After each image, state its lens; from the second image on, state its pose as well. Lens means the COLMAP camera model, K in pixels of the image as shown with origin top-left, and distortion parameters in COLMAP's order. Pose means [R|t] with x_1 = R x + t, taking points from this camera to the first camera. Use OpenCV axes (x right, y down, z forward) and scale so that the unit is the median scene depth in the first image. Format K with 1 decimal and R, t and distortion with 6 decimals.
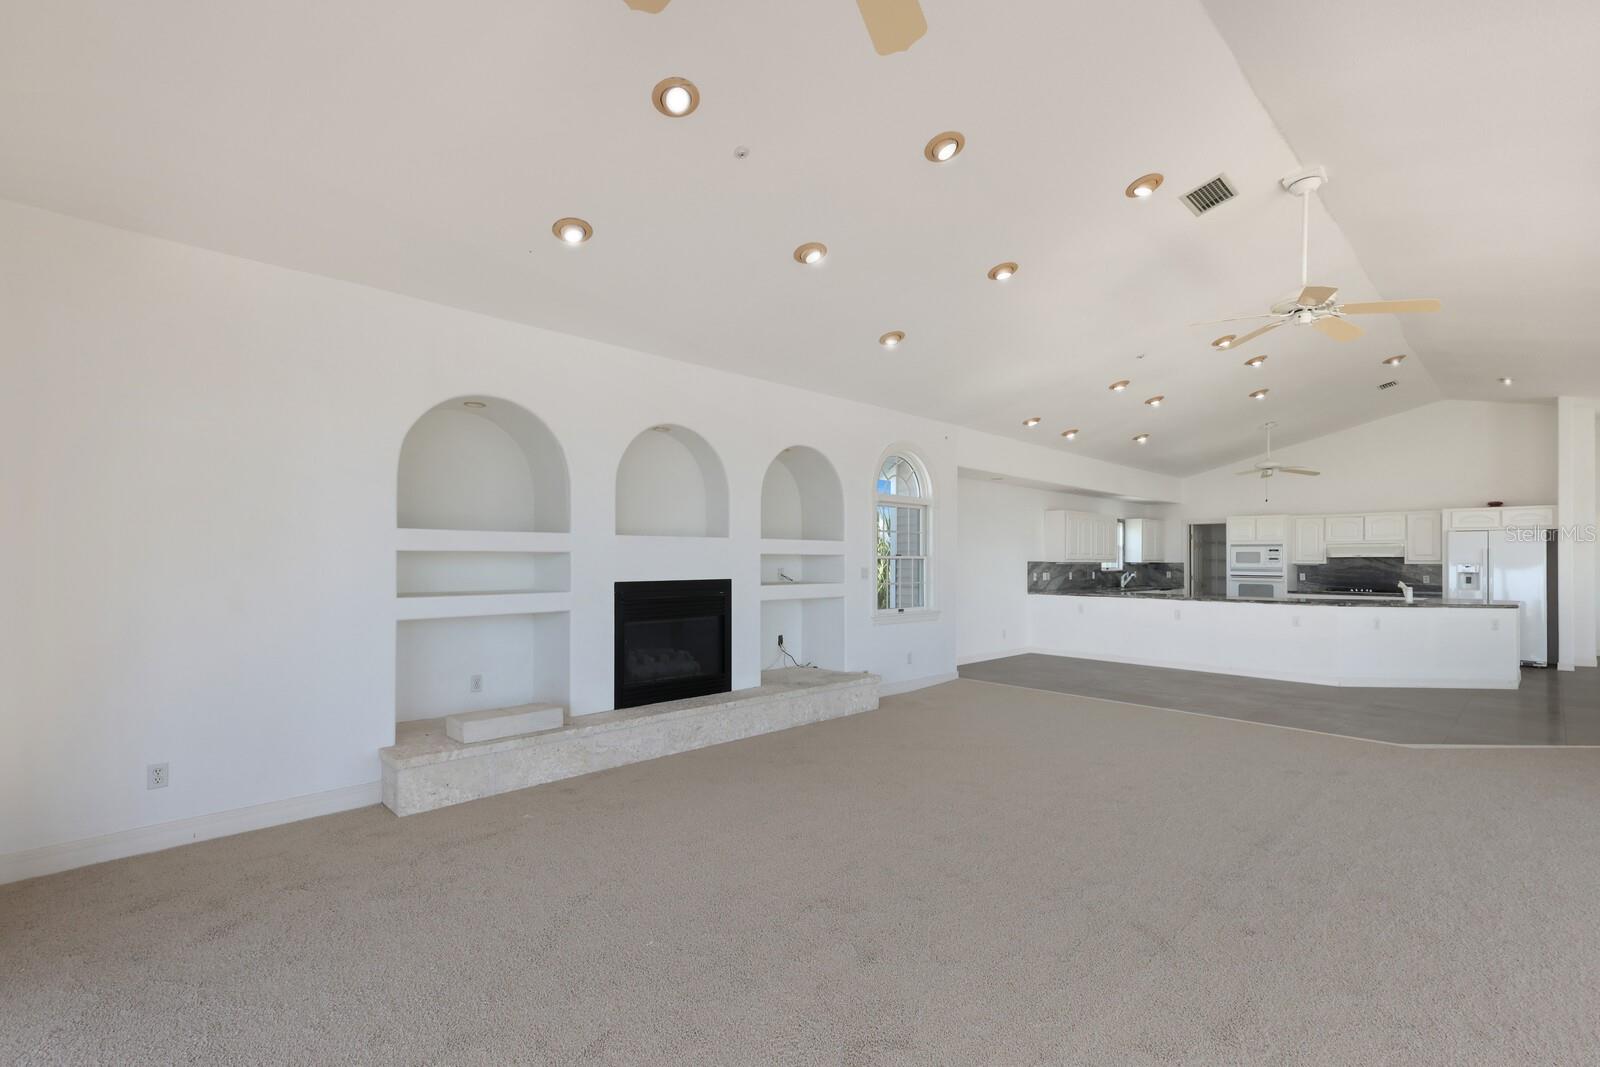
lens RADIAL K [[696.4, 0, 760.0], [0, 696.4, 555.0], [0, 0, 1]] dist [0.002204, 0.000186]
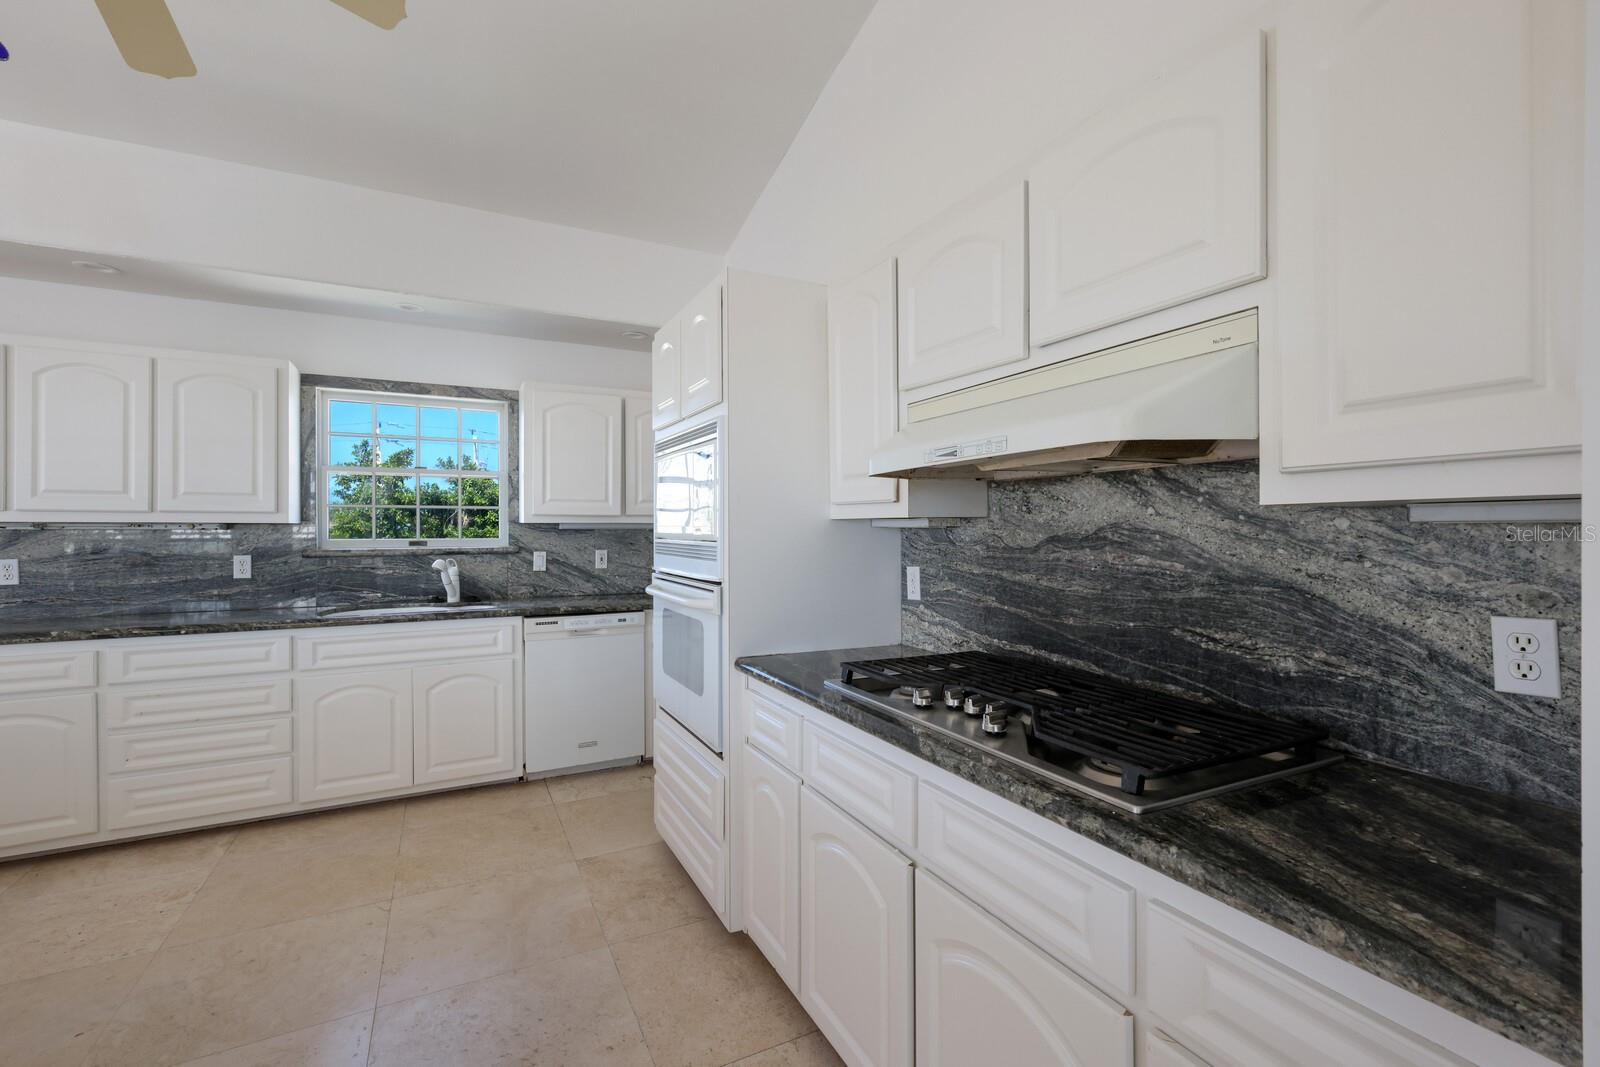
lens RADIAL K [[696.4, 0, 757.1], [0, 696.4, 529.1], [0, 0, 1]] dist [0.002204, 0.000186]
pose [[0.962632, -0.007321, -0.270712, 0.856113], [0.008754, 0.999953, 0.004086, 0.015219], [0.270670, -0.006303, 0.962652, 0.854643]]
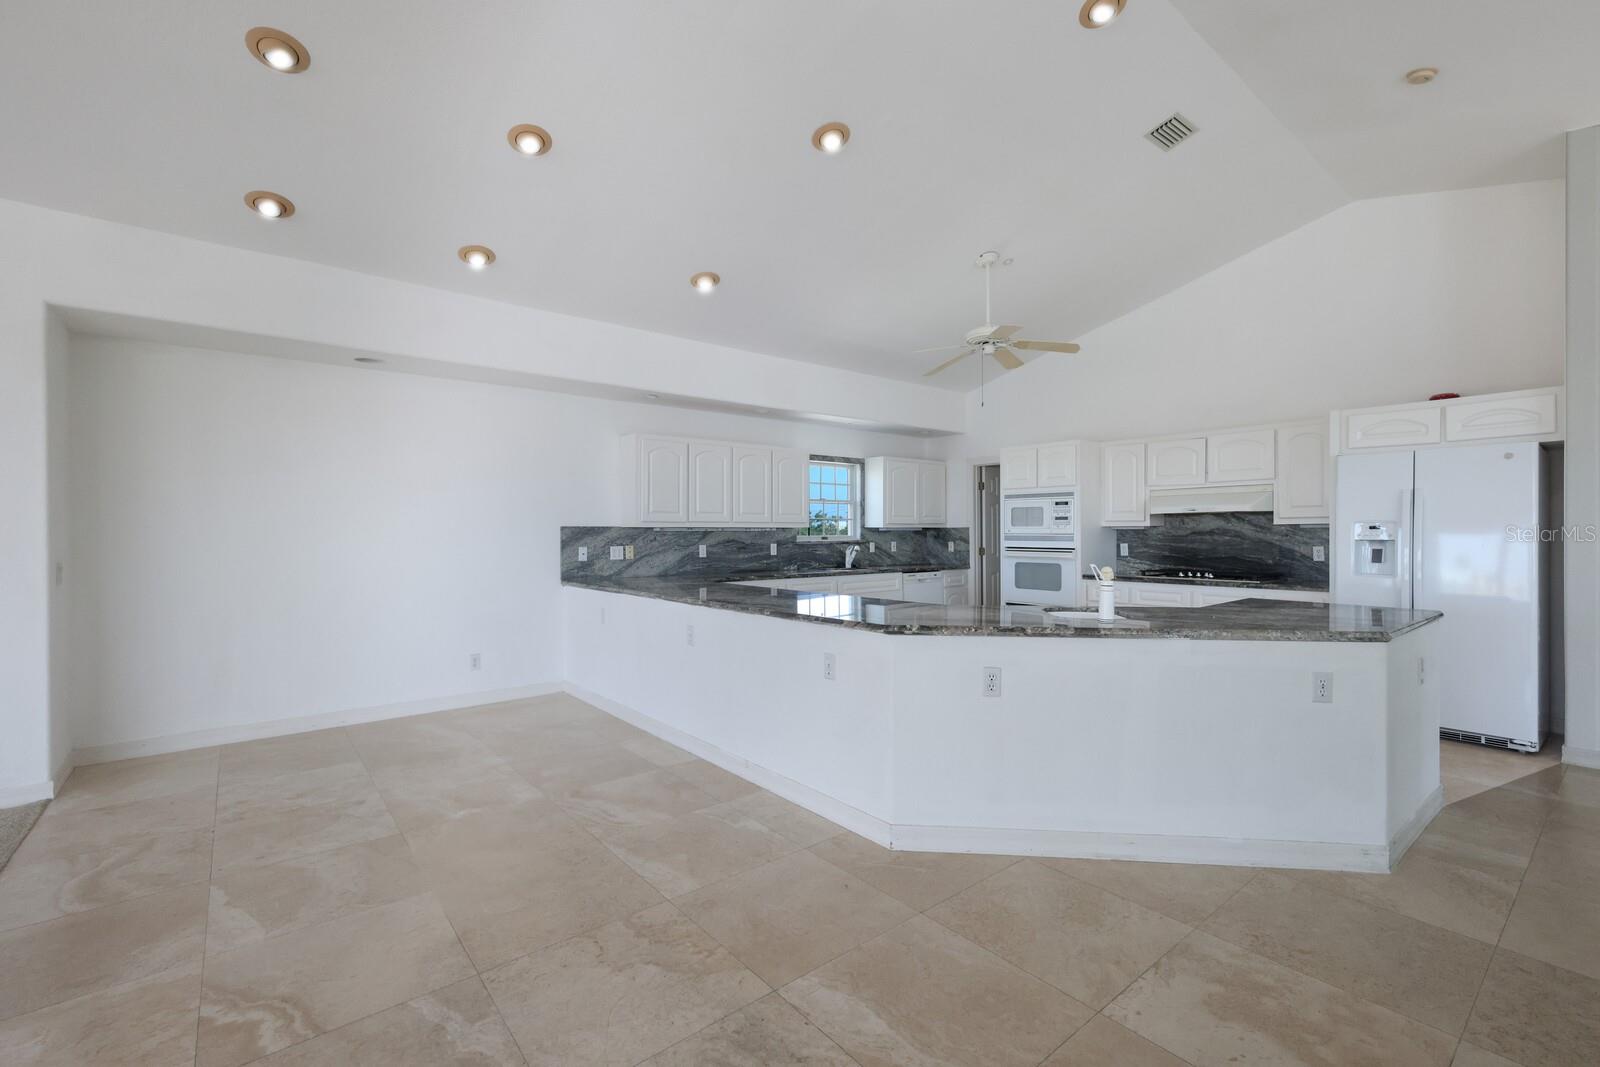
lens RADIAL K [[696.4, 0, 751.0], [0, 696.4, 528.7], [0, 0, 1]] dist [0.002204, 0.000186]
pose [[0.997509, -0.009054, -0.069955, 0.555478], [0.009150, 0.999958, 0.001058, 0.011727], [0.069942, -0.001695, 0.997550, 0.441076]]
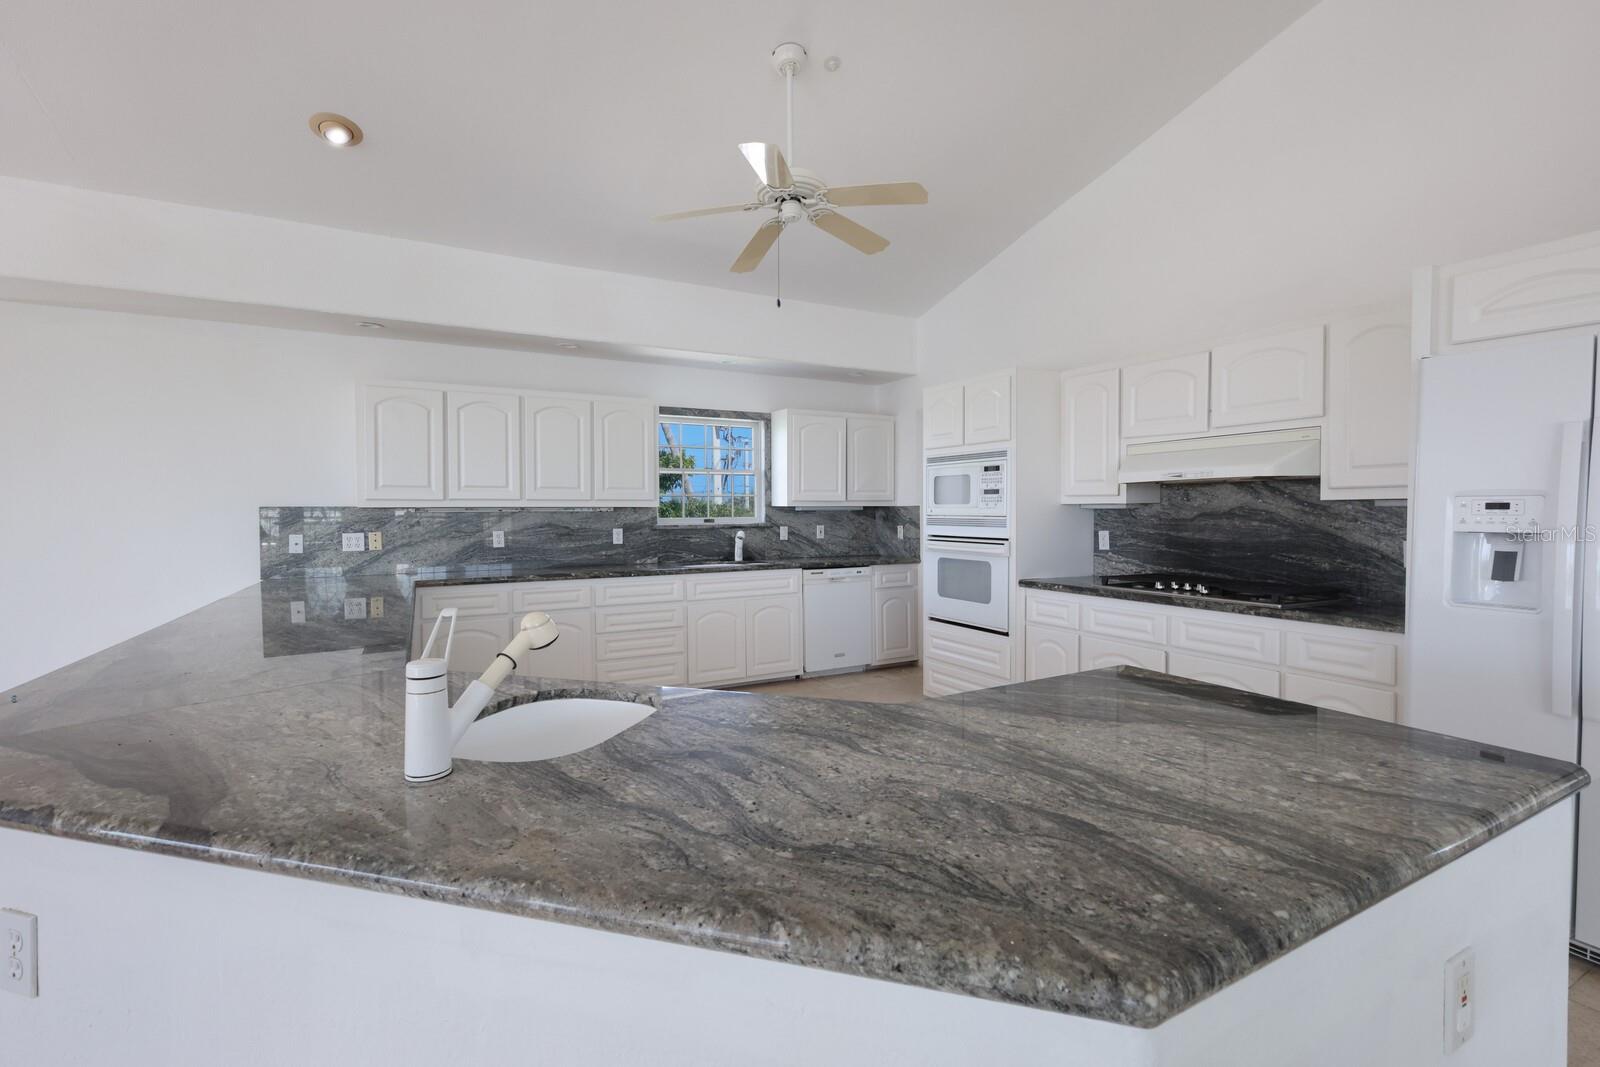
lens RADIAL K [[696.4, 0, 766.8], [0, 696.4, 526.5], [0, 0, 1]] dist [0.002204, 0.000186]
pose [[0.970069, -0.004601, -0.242785, 0.753672], [0.011488, 0.999571, 0.026959, 0.013237], [0.242556, -0.028941, 0.969706, 0.652139]]
